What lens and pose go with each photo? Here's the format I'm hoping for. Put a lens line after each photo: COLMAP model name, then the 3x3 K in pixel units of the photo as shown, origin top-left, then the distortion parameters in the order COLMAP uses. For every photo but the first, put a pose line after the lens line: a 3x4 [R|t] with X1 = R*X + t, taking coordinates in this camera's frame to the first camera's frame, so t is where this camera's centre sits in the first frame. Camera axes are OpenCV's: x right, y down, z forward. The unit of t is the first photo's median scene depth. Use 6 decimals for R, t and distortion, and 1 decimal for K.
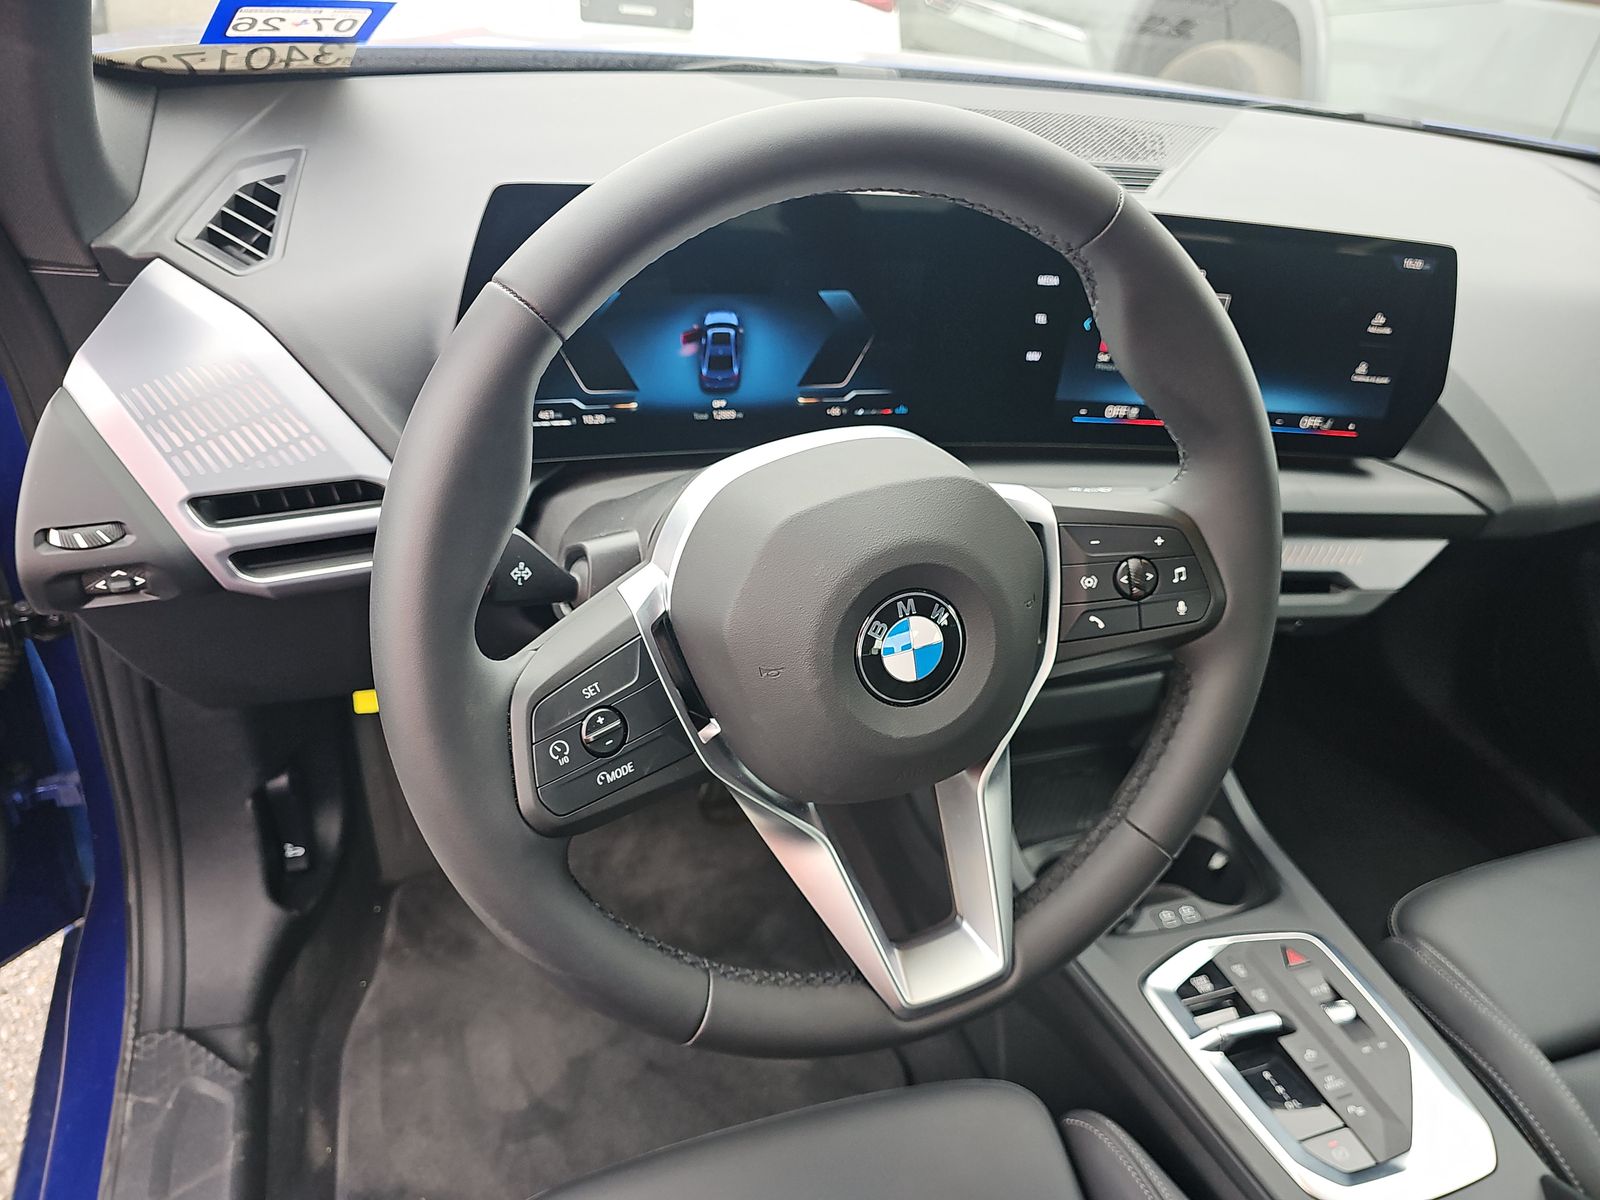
lens RADIAL K [[1088.8, 0, 765.3], [0, 1088.8, 605.8], [0, 0, 1]] dist [0.024649, -0.039688]
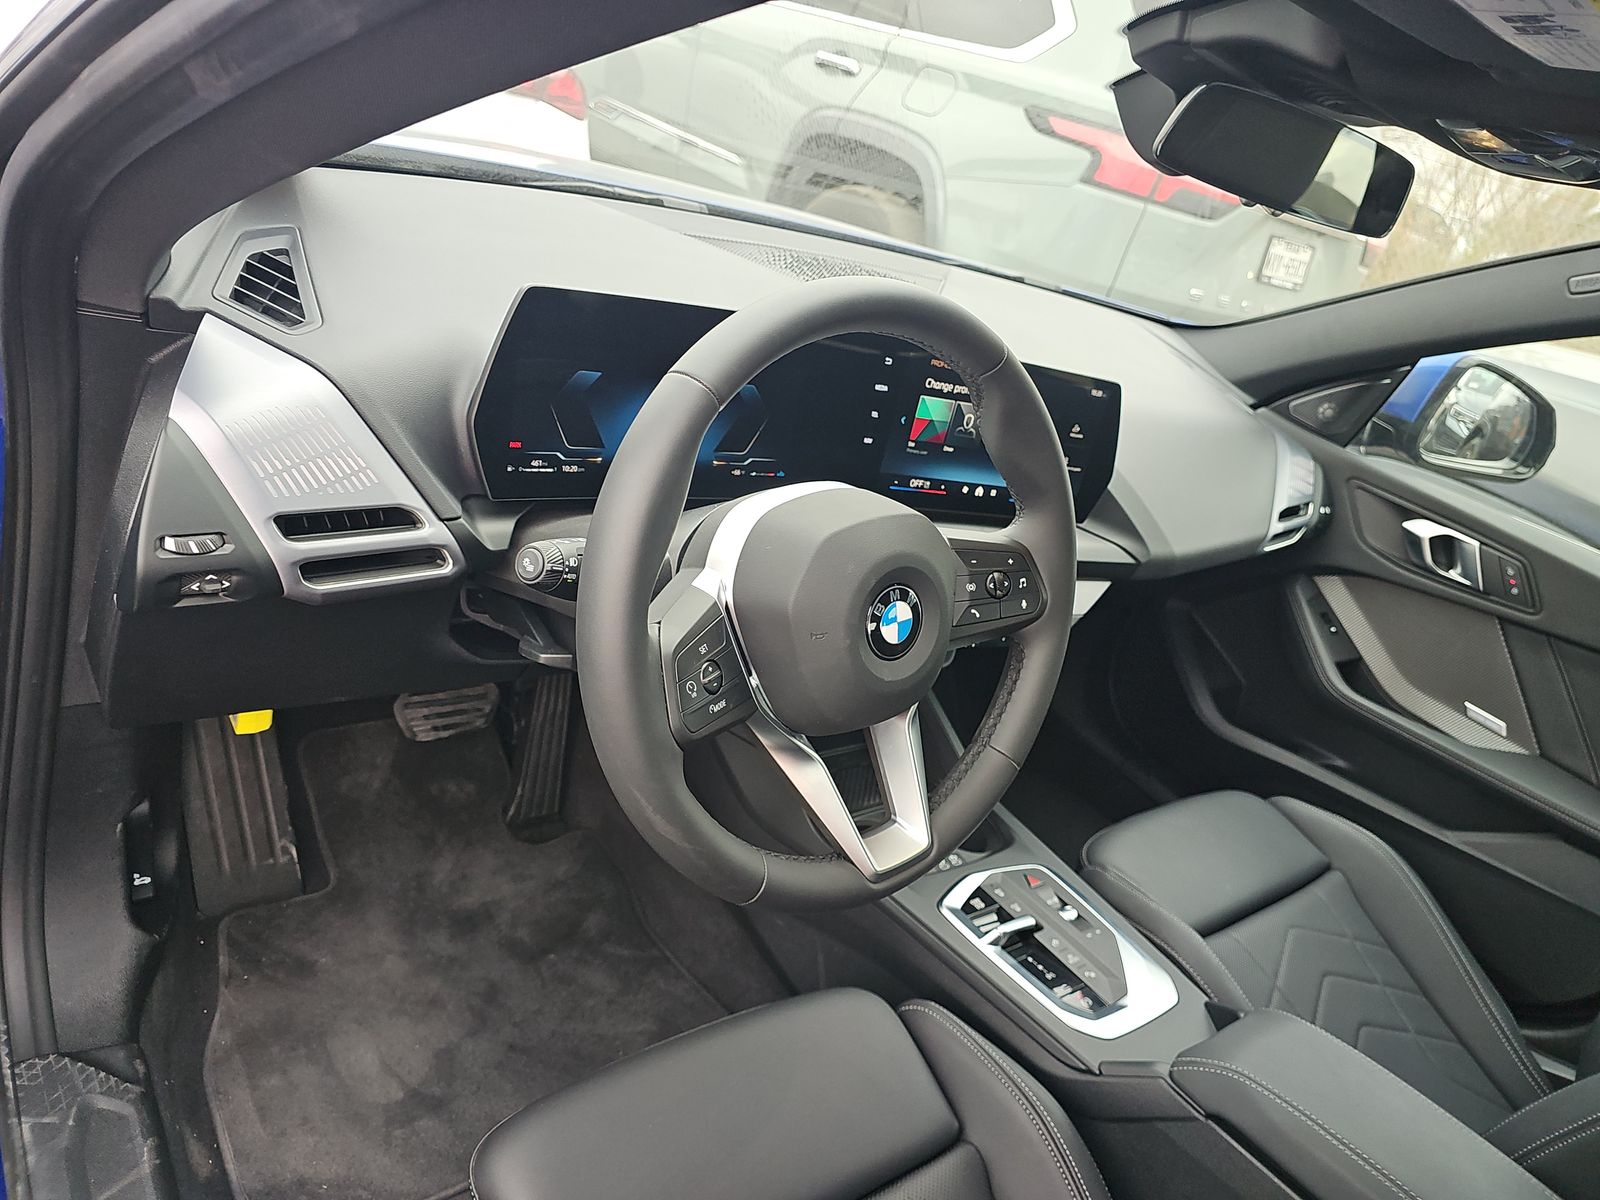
lens RADIAL K [[1088.8, 0, 772.1], [0, 1088.8, 588.2], [0, 0, 1]] dist [0.024649, -0.039688]
pose [[0.941560, 0.012740, 0.336605, -0.327411], [0.015345, 0.996625, -0.080645, 0.066964], [-0.336497, 0.081098, 0.938186, -0.234242]]
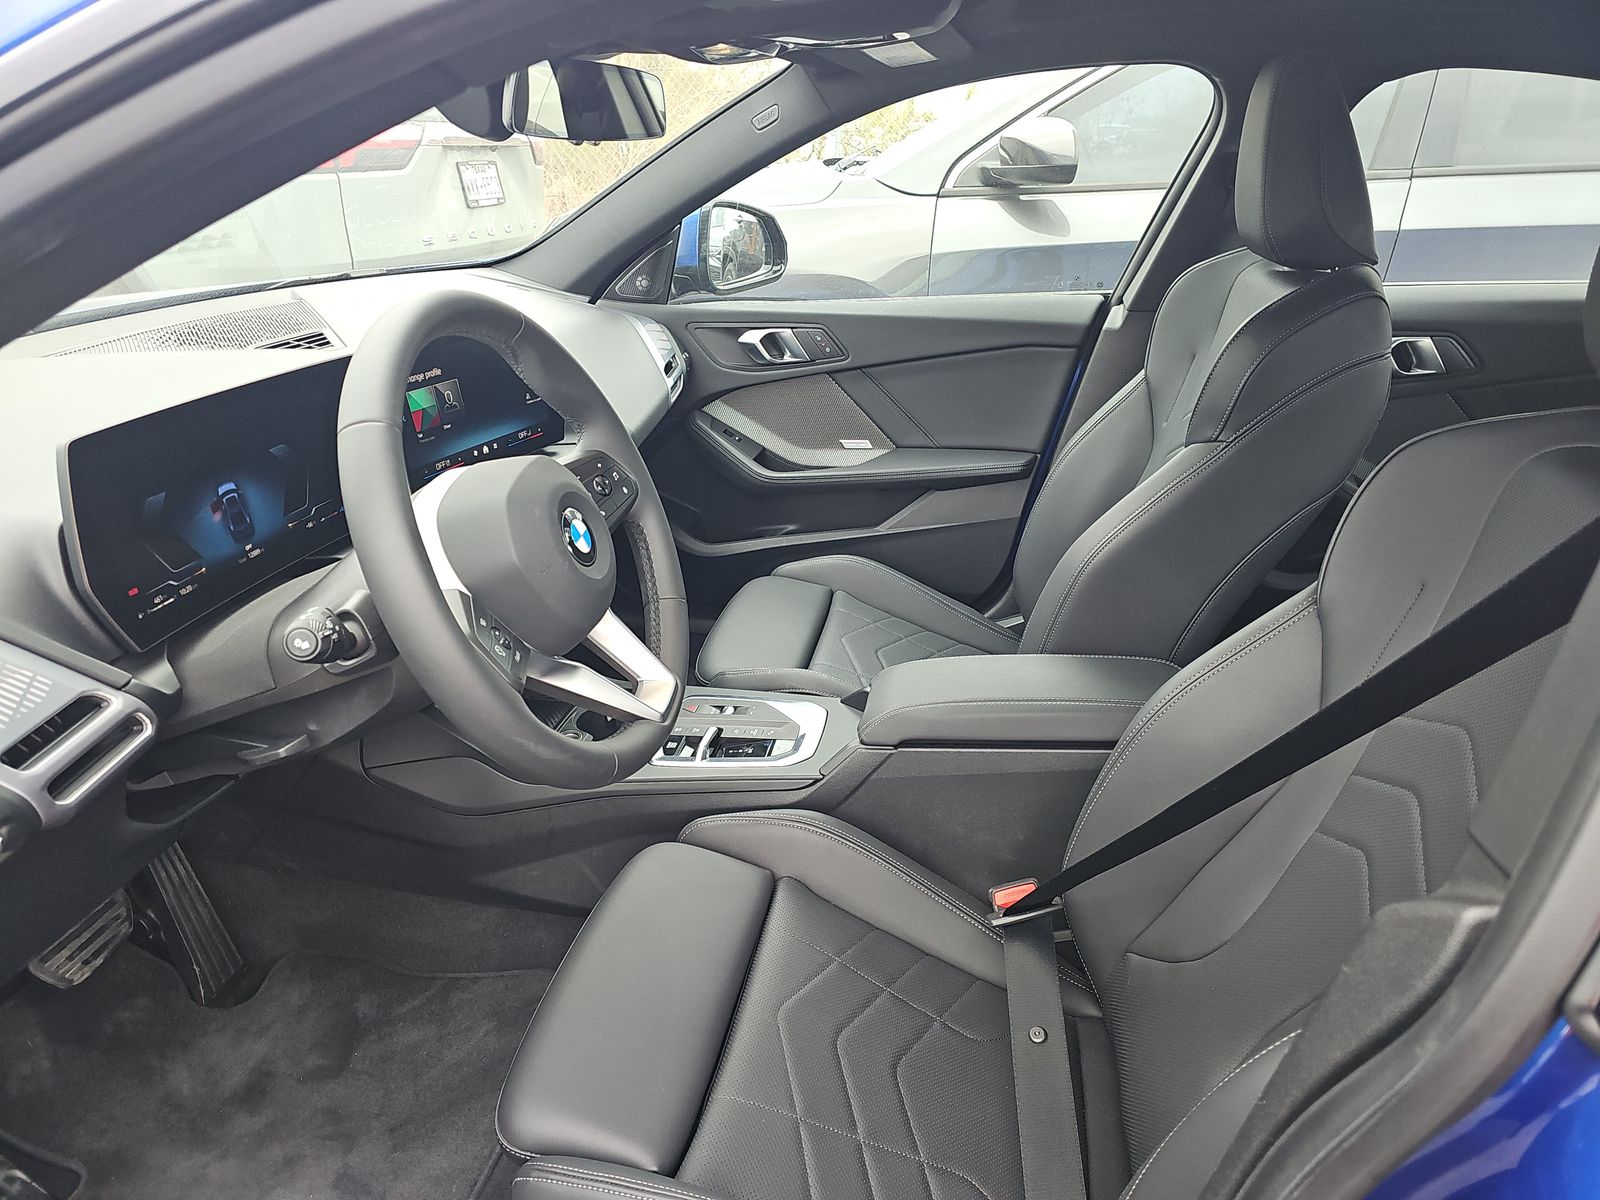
lens RADIAL K [[1088.8, 0, 805.0], [0, 1088.8, 610.2], [0, 0, 1]] dist [0.024649, -0.039688]
pose [[0.481799, -0.442276, 0.756480, -0.721464], [0.537706, 0.830865, 0.143303, 0.051579], [-0.691912, 0.337721, 0.638124, -0.290835]]
